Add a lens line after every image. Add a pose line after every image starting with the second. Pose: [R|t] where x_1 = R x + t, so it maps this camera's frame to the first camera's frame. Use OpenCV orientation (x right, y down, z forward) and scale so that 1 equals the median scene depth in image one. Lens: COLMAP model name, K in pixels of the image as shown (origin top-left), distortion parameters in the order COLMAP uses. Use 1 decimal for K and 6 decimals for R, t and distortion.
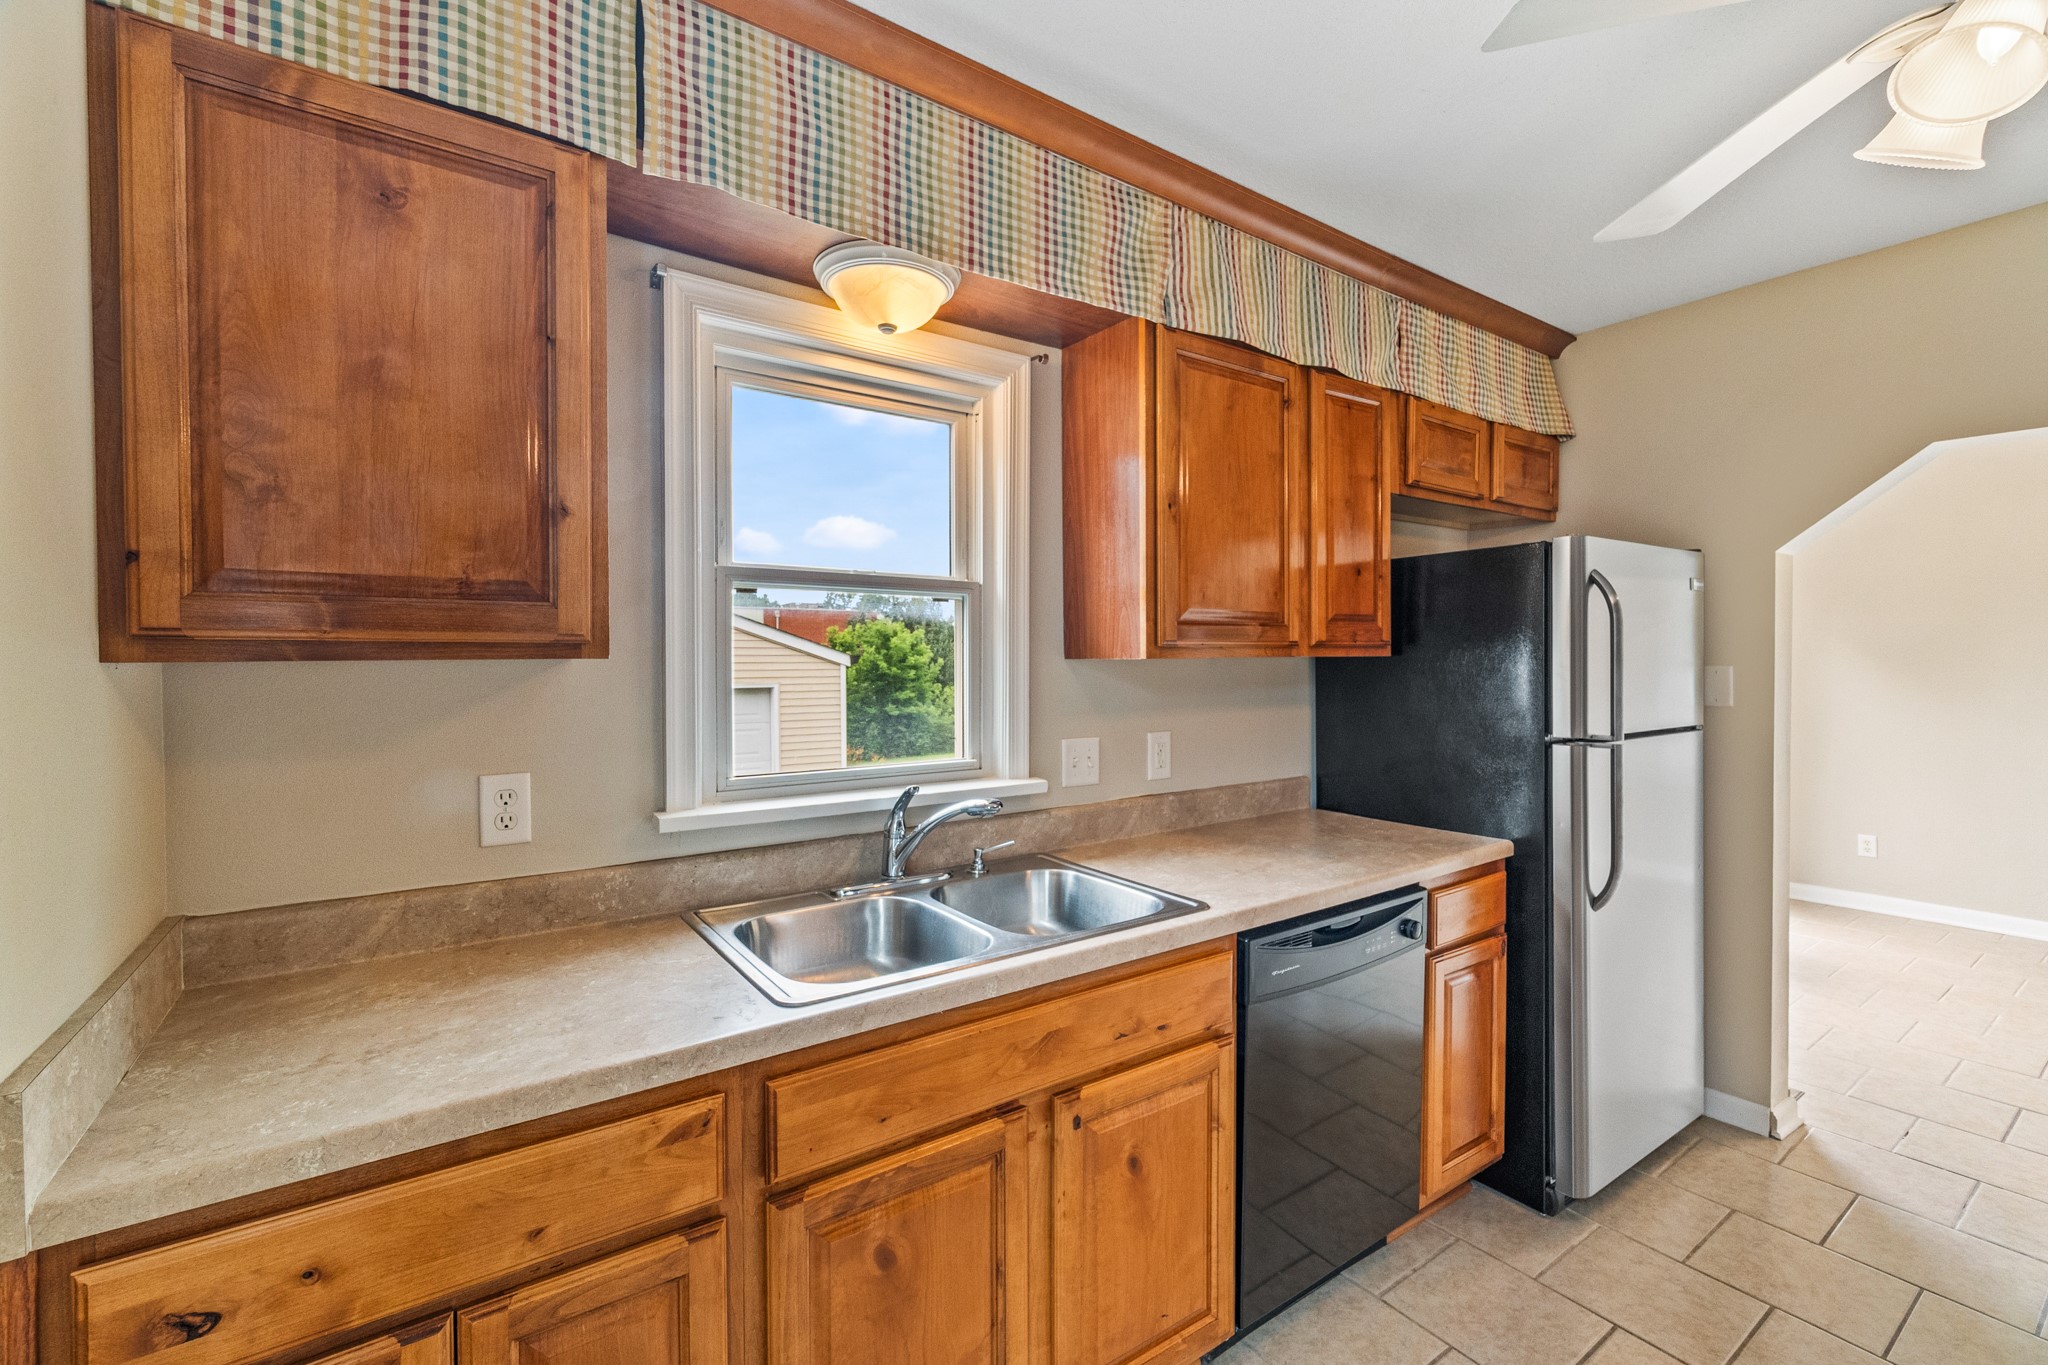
lens RADIAL K [[866.4, 0, 1017.8], [0, 866.4, 692.7], [0, 0, 1]] dist [-0.002983, -0.000083]
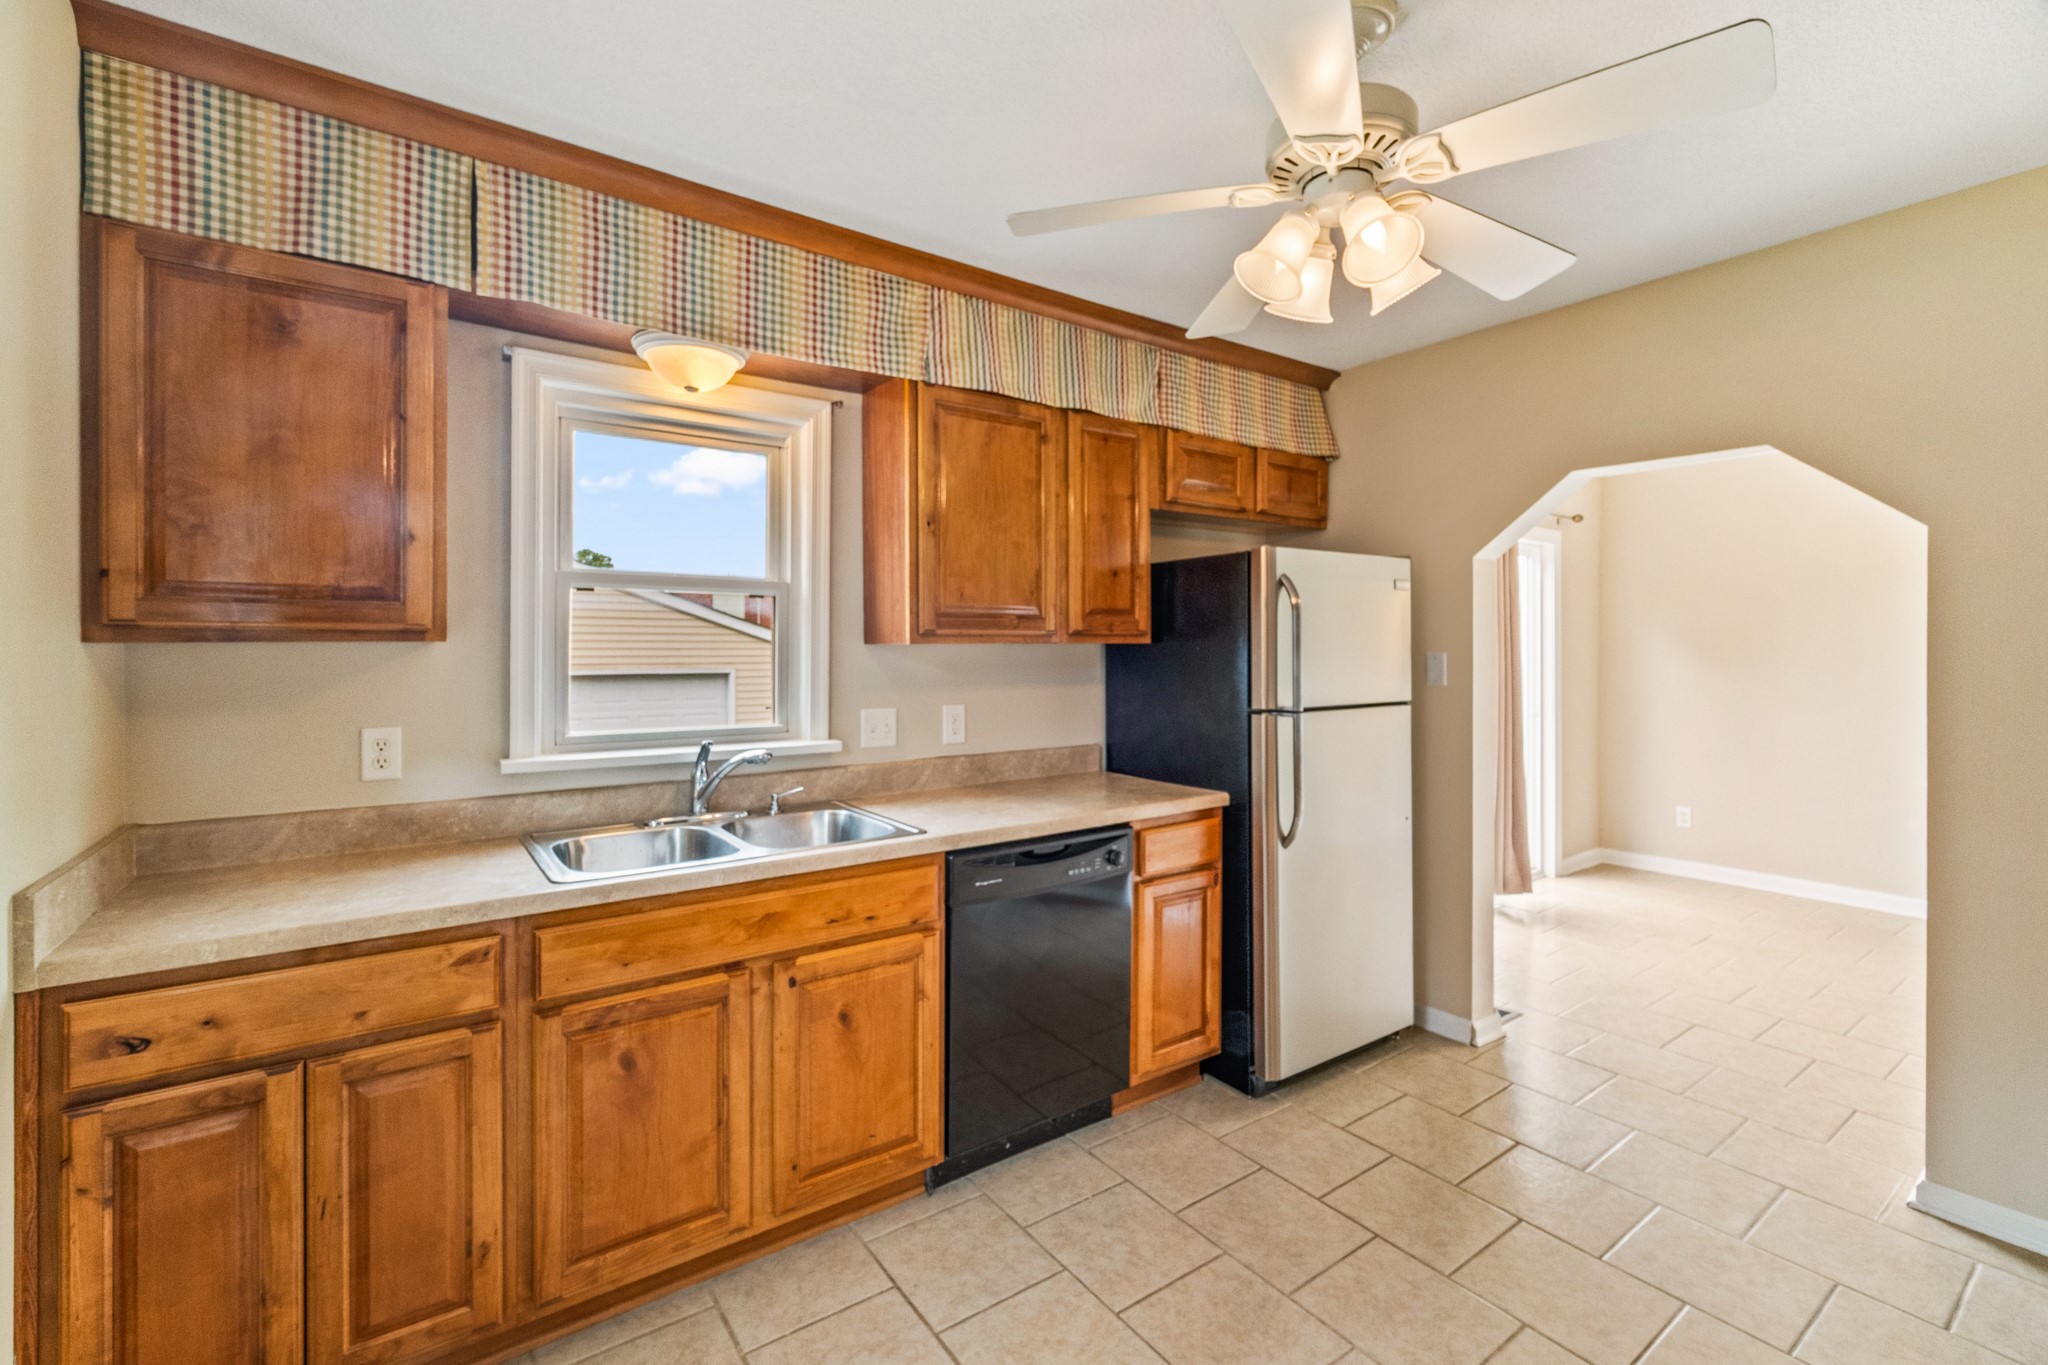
lens RADIAL K [[883.6, 0, 1018.2], [0, 883.6, 668.8], [0, 0, 1]] dist [-0.003789, 0.000061]
pose [[0.999956, 0.003471, 0.008666, 0.391962], [-0.003355, 0.999905, -0.013375, 0.018202], [-0.008711, 0.013346, 0.999873, -0.385254]]
